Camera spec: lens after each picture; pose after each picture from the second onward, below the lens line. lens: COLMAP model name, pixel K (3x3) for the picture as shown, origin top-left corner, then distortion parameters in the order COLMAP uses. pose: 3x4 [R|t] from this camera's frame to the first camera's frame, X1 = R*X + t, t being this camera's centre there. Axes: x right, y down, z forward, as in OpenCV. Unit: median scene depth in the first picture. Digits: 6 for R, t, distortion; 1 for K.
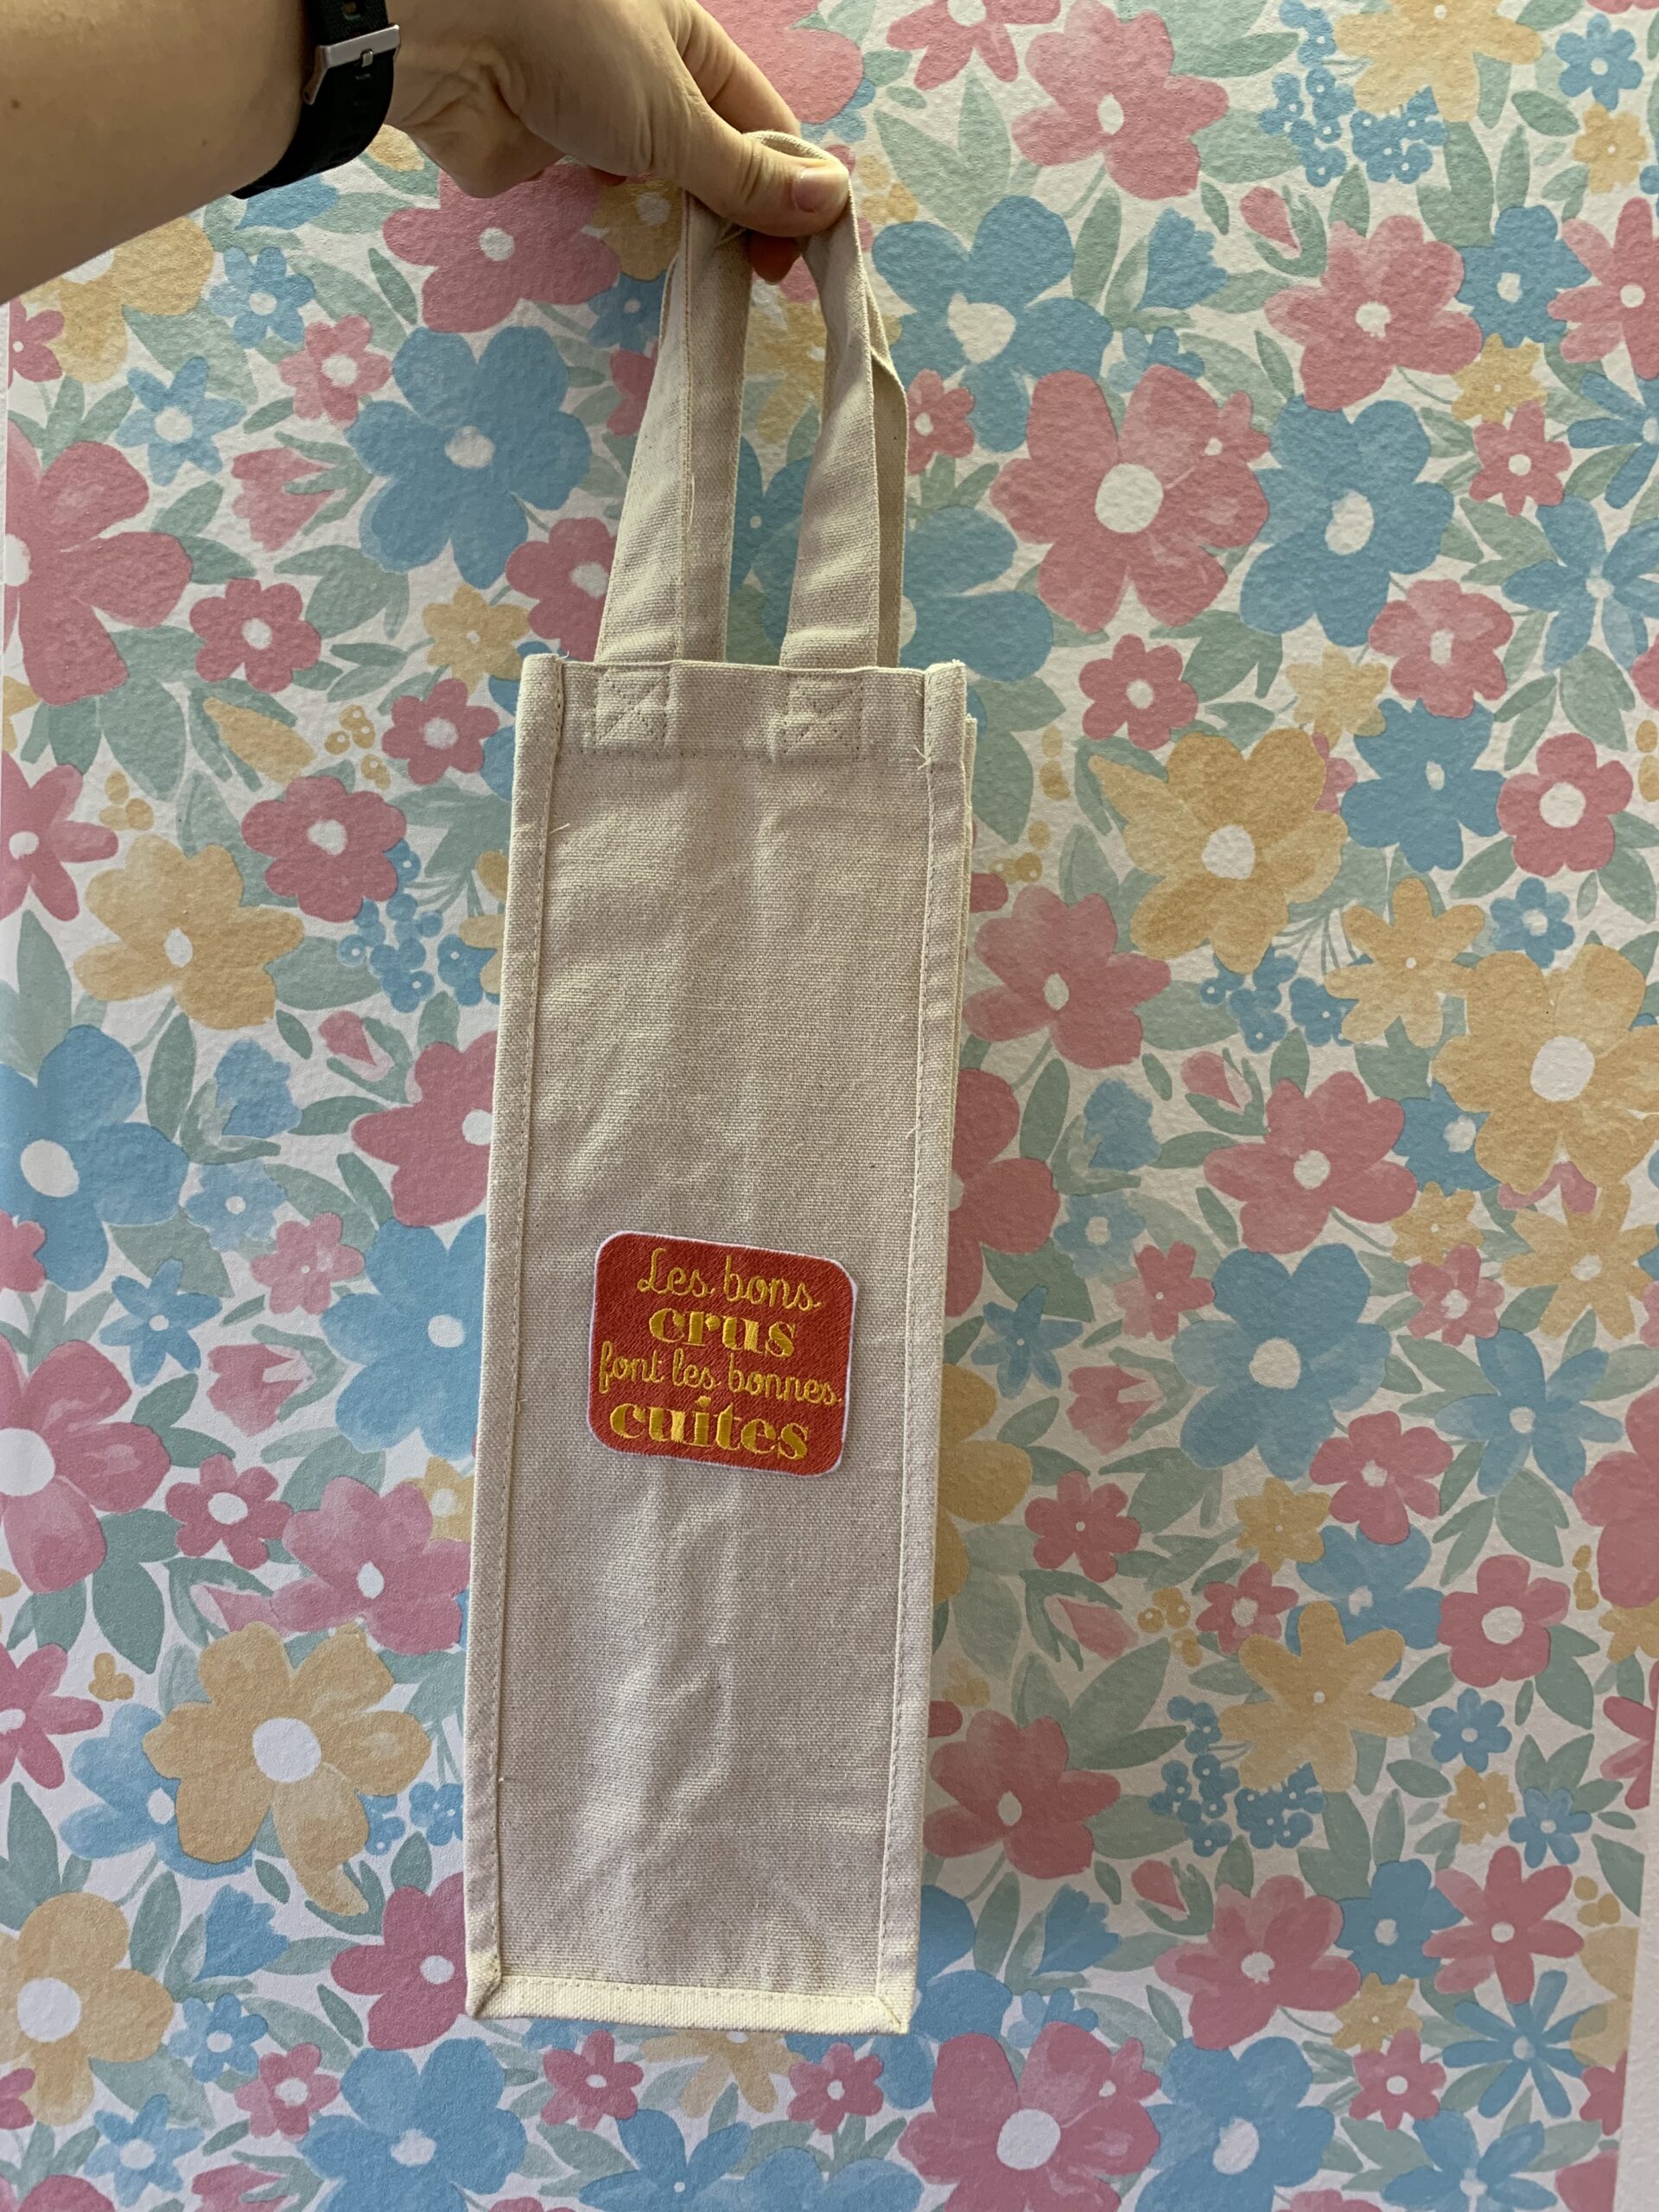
lens RADIAL K [[1732.5, 0, 823.3], [0, 1732.5, 1057.6], [0, 0, 1]] dist [-0.014983, 0.002154]
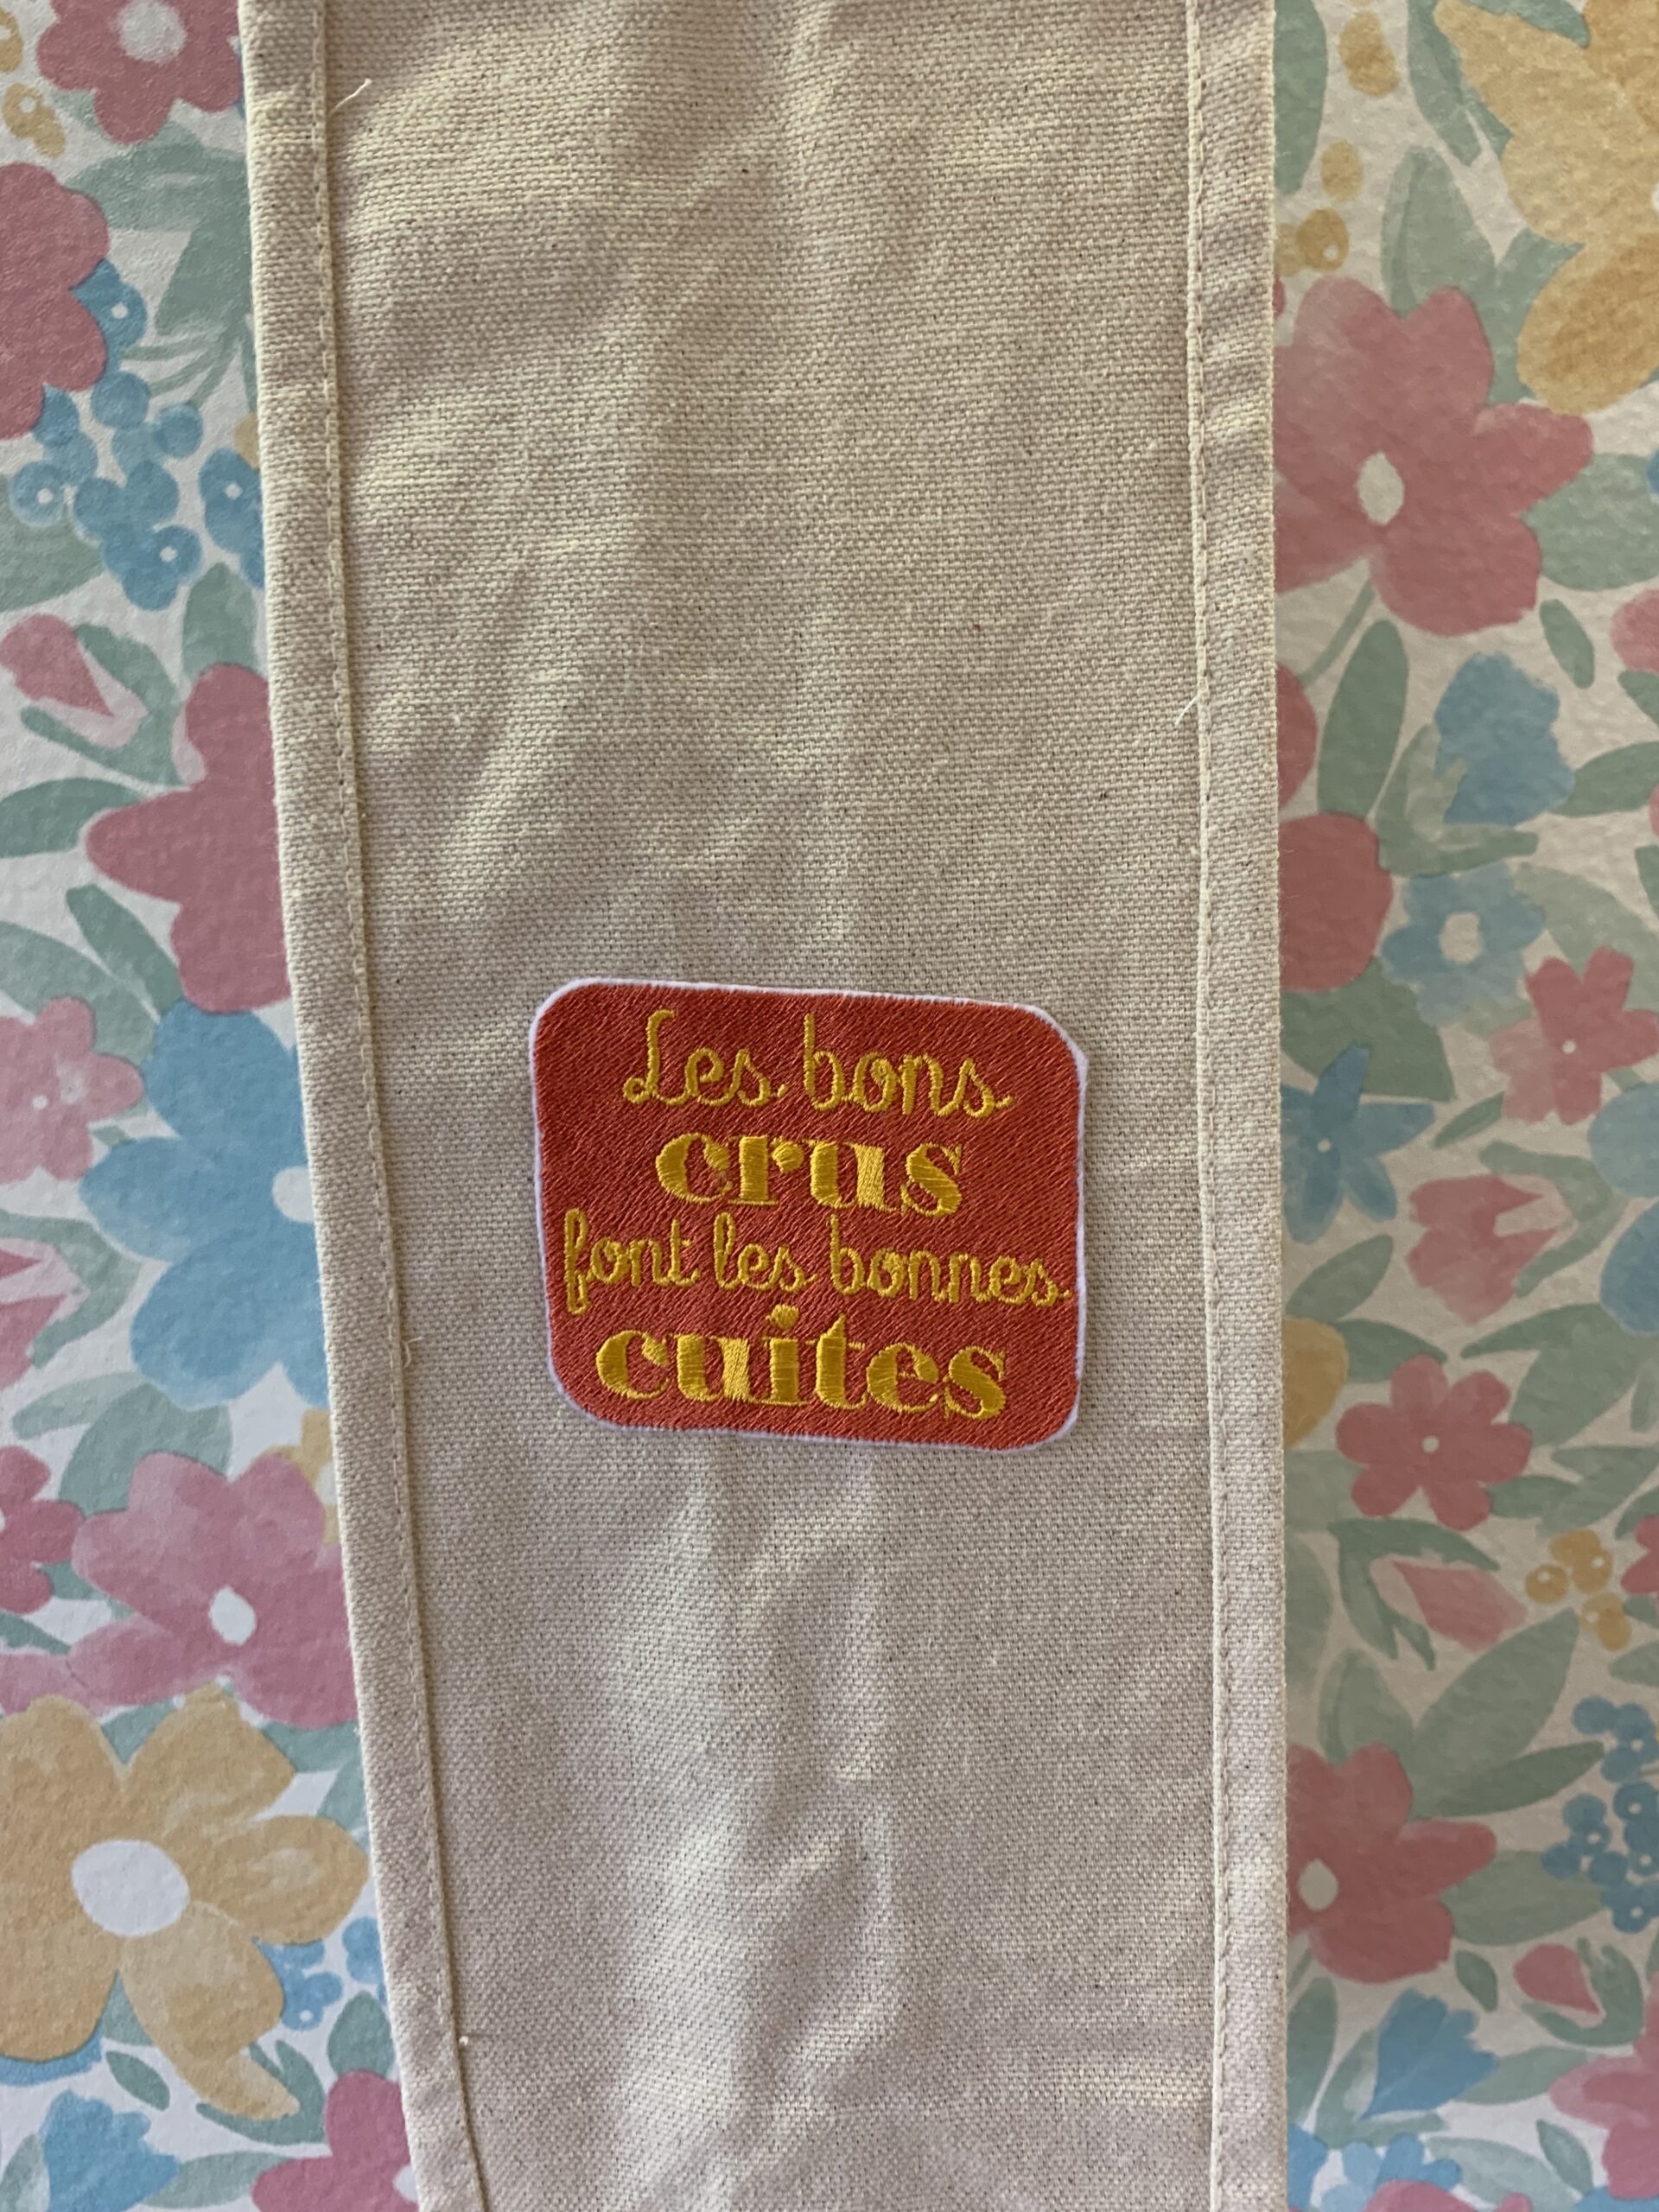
lens RADIAL K [[1732.5, 0, 834.5], [0, 1732.5, 1087.3], [0, 0, 1]] dist [-0.014983, 0.002154]
pose [[0.997381, -0.067225, -0.026698, -0.030379], [0.070441, 0.986577, 0.147320, 0.053686], [0.016436, -0.148815, 0.988729, 0.454705]]
